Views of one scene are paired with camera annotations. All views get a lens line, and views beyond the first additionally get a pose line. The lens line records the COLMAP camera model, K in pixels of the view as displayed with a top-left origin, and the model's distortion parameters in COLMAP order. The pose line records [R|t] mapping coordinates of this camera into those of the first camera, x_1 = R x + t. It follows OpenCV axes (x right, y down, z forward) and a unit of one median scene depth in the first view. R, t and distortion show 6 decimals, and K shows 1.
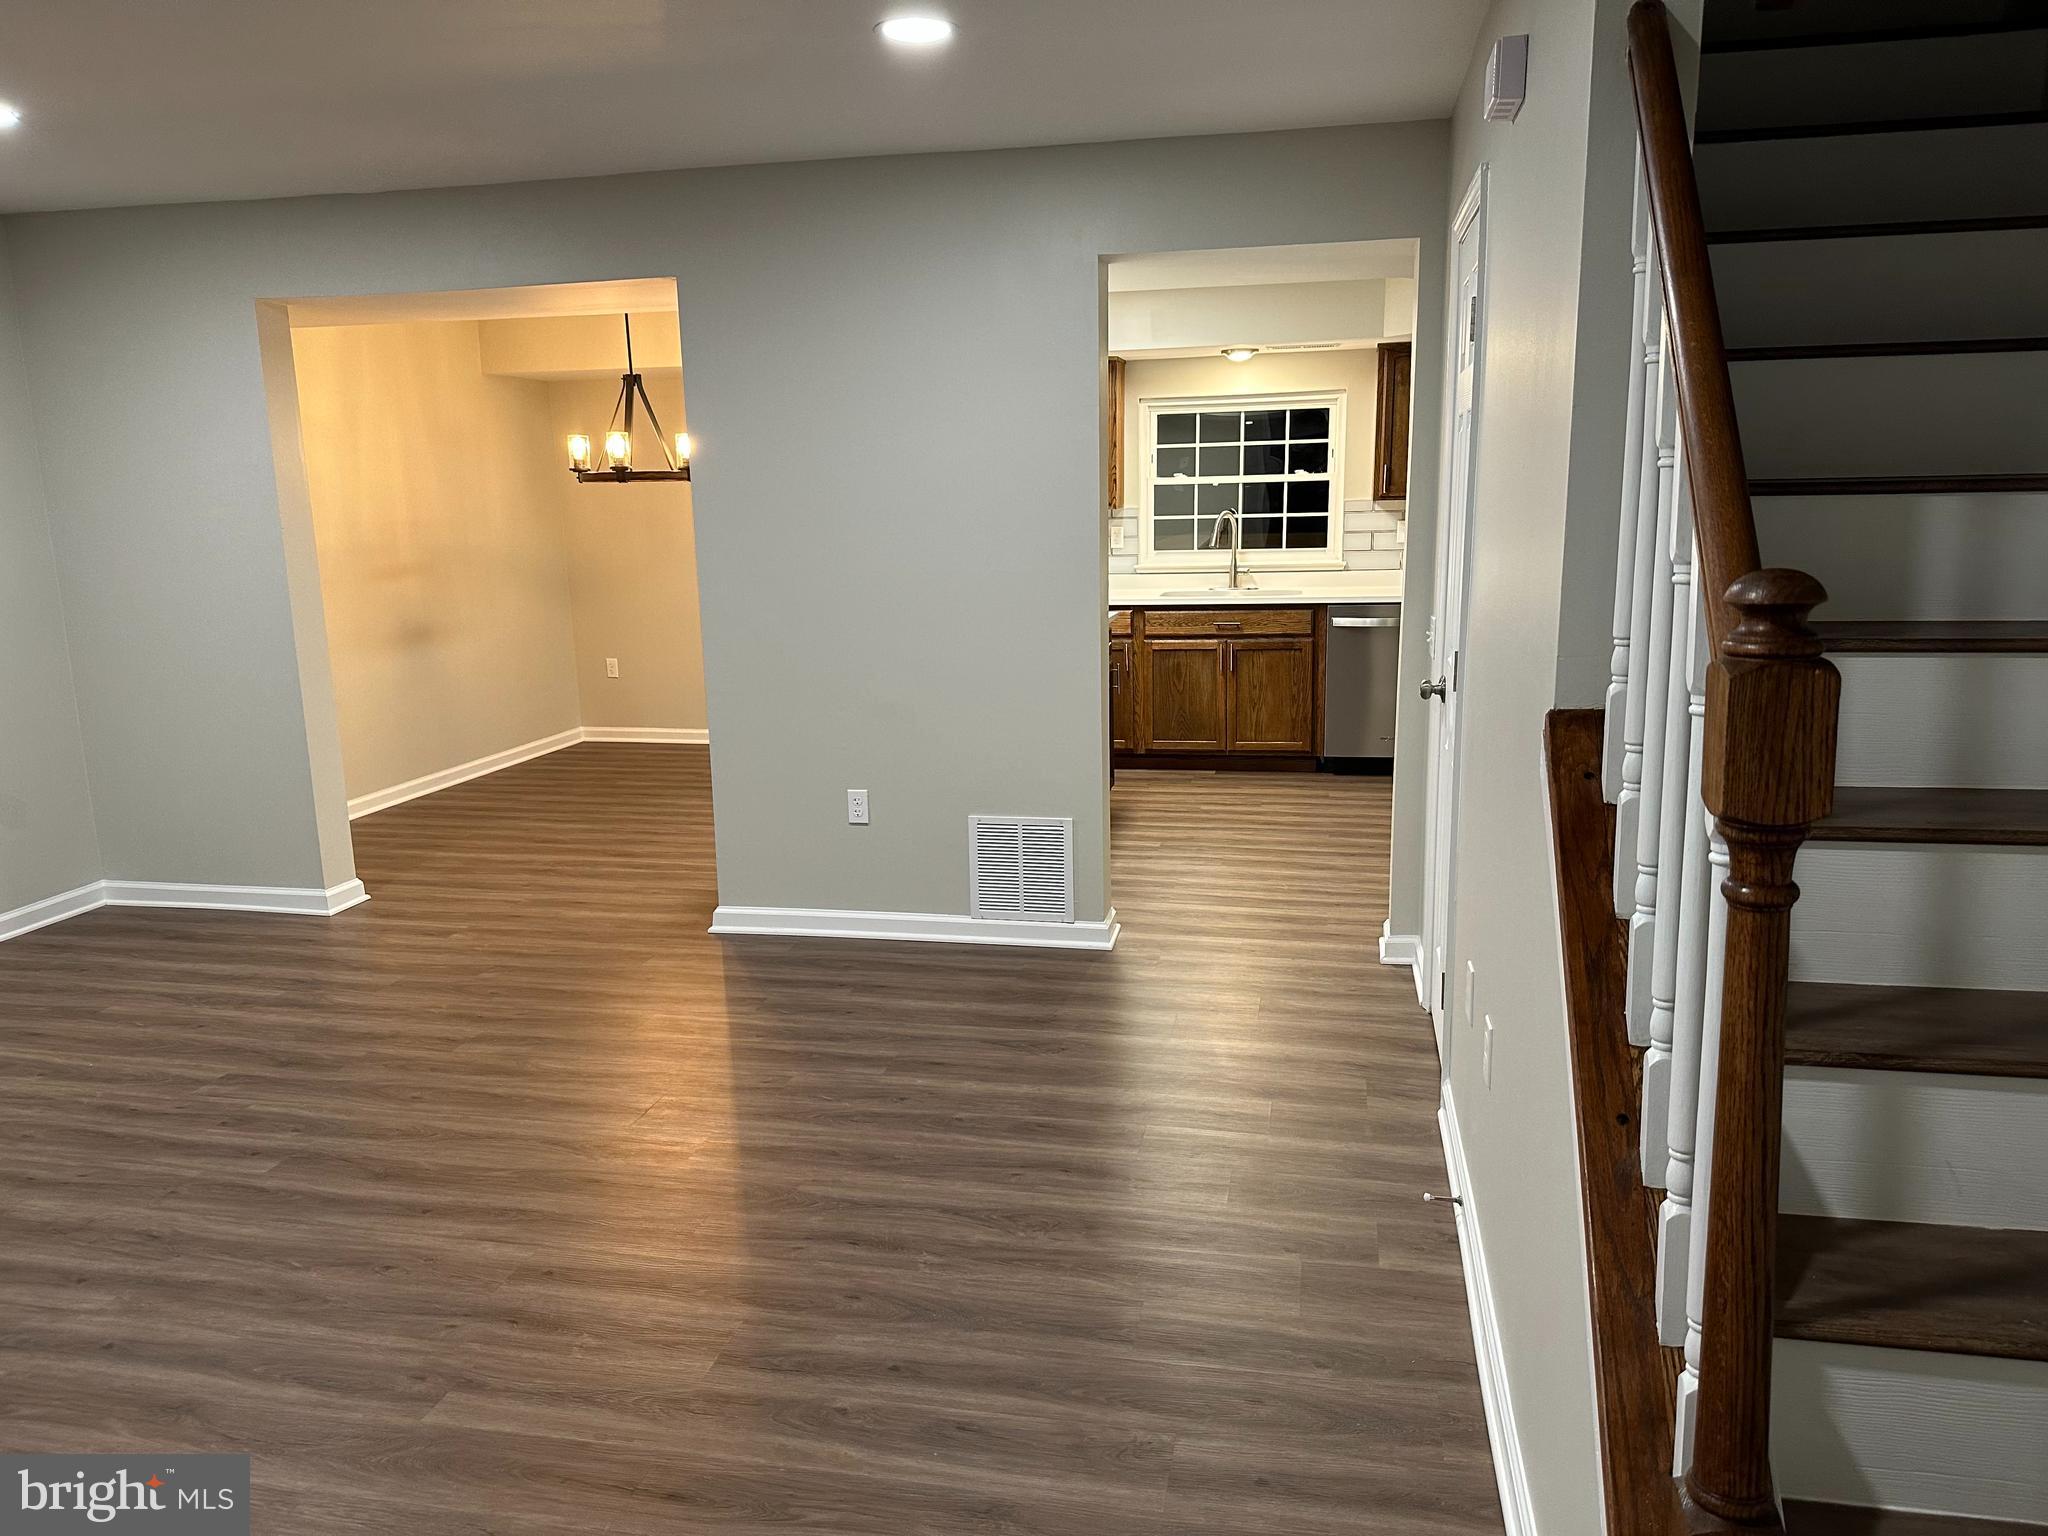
lens RADIAL K [[1434.3, 0, 1029.1], [0, 1434.3, 771.3], [0, 0, 1]] dist [0.069707, -0.094479]
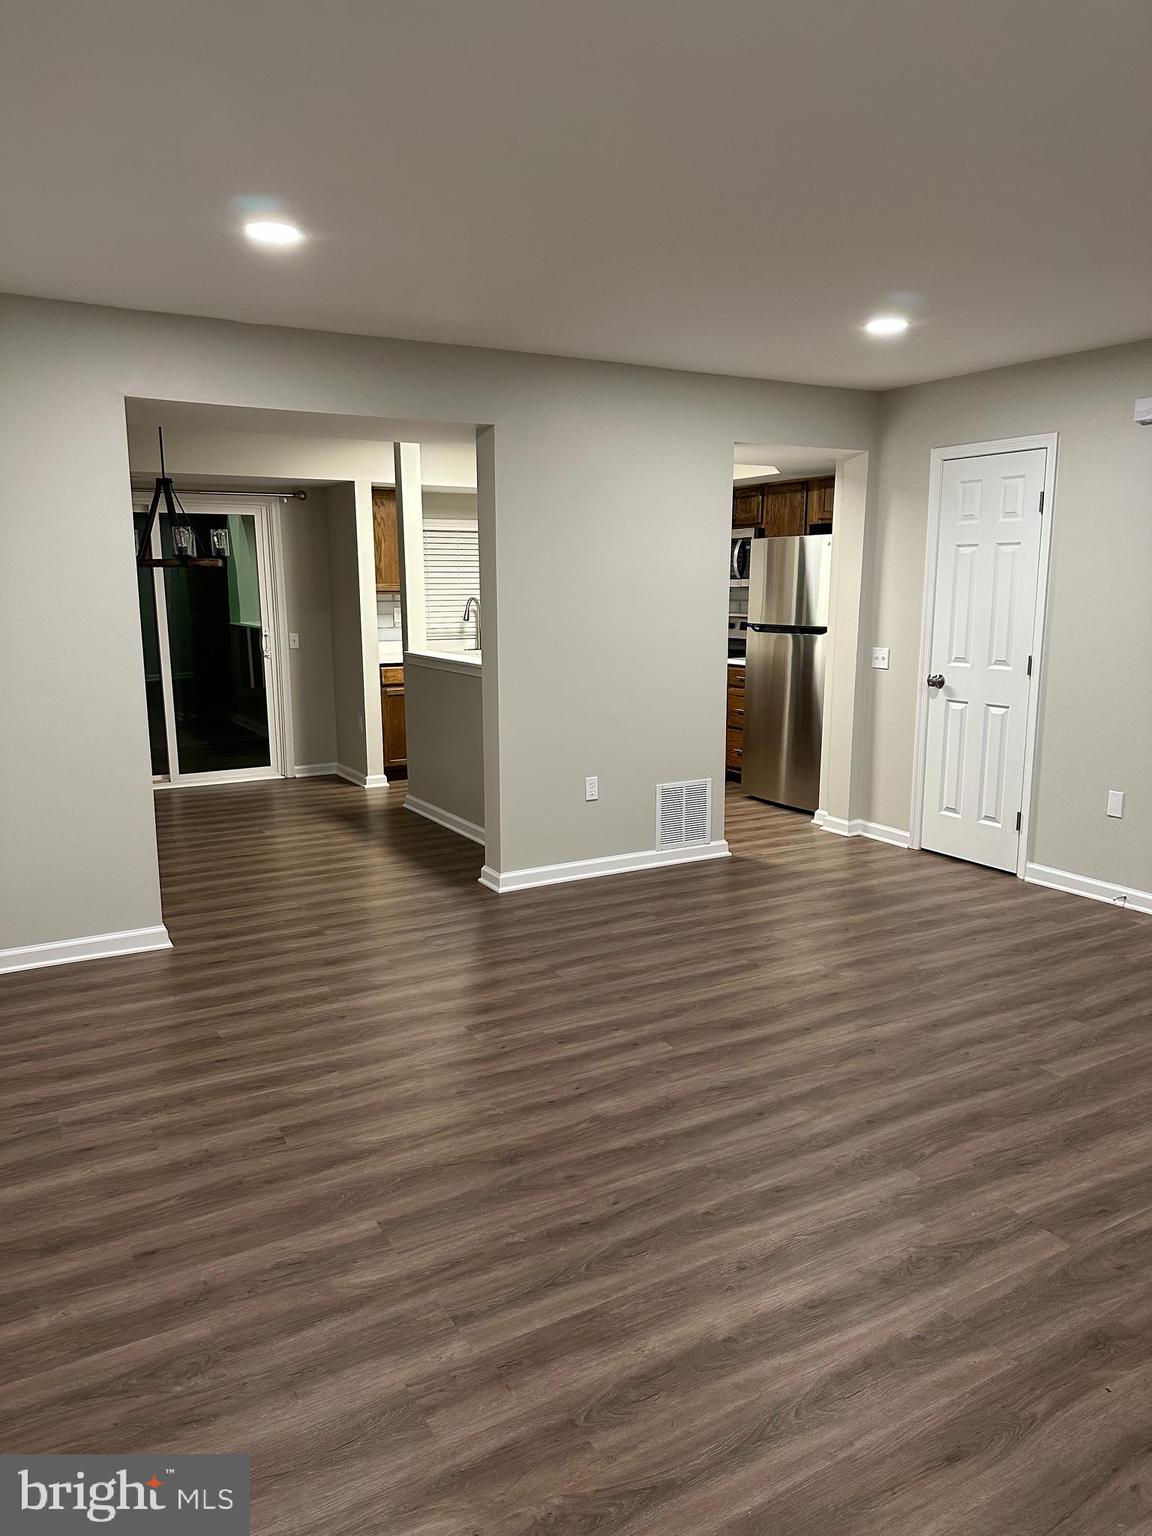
lens RADIAL K [[1075.7, 0, 583.3], [0, 1075.7, 760.7], [0, 0, 1]] dist [0.069707, -0.094479]
pose [[0.747492, -0.094310, 0.657542, -1.013787], [0.117650, 0.993017, 0.008682, -0.016994], [-0.653769, 0.070870, 0.753368, 0.196875]]
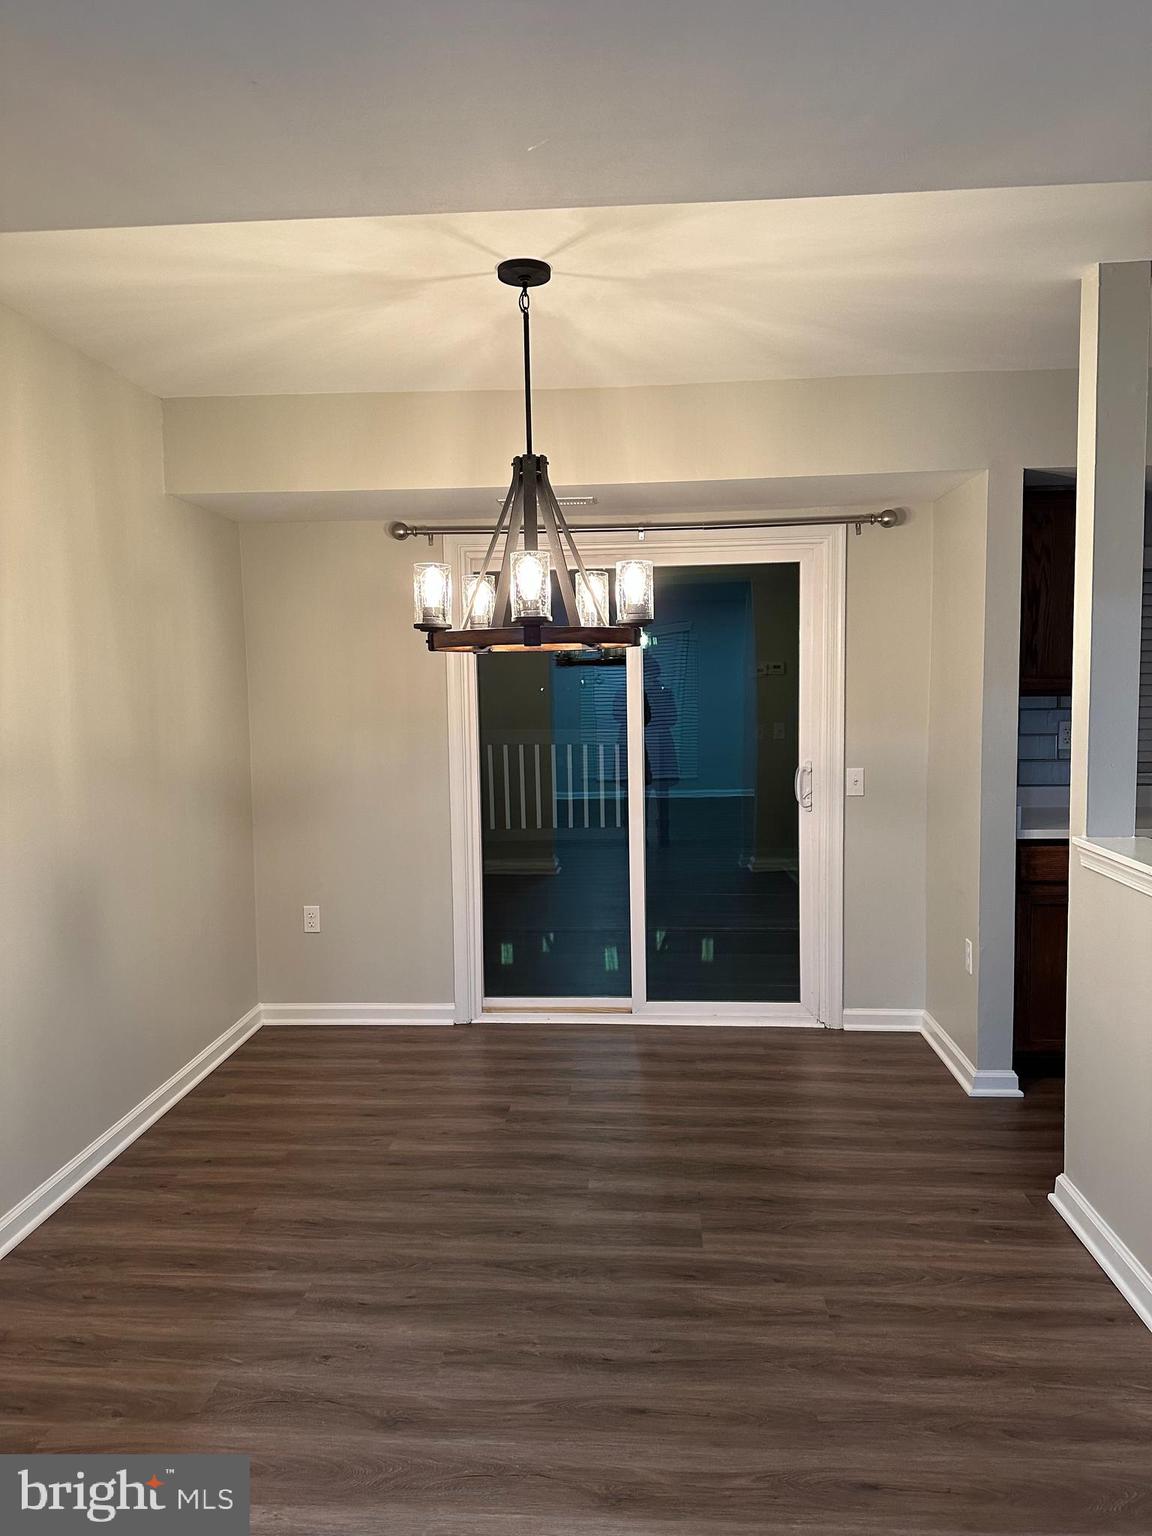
lens RADIAL K [[1075.7, 0, 573.1], [0, 1075.7, 762.2], [0, 0, 1]] dist [0.069707, -0.094479]
pose [[0.991755, -0.007350, 0.127934, -0.502417], [0.023187, 0.992167, -0.122744, -0.174893], [-0.126030, 0.124699, 0.984158, 0.987933]]
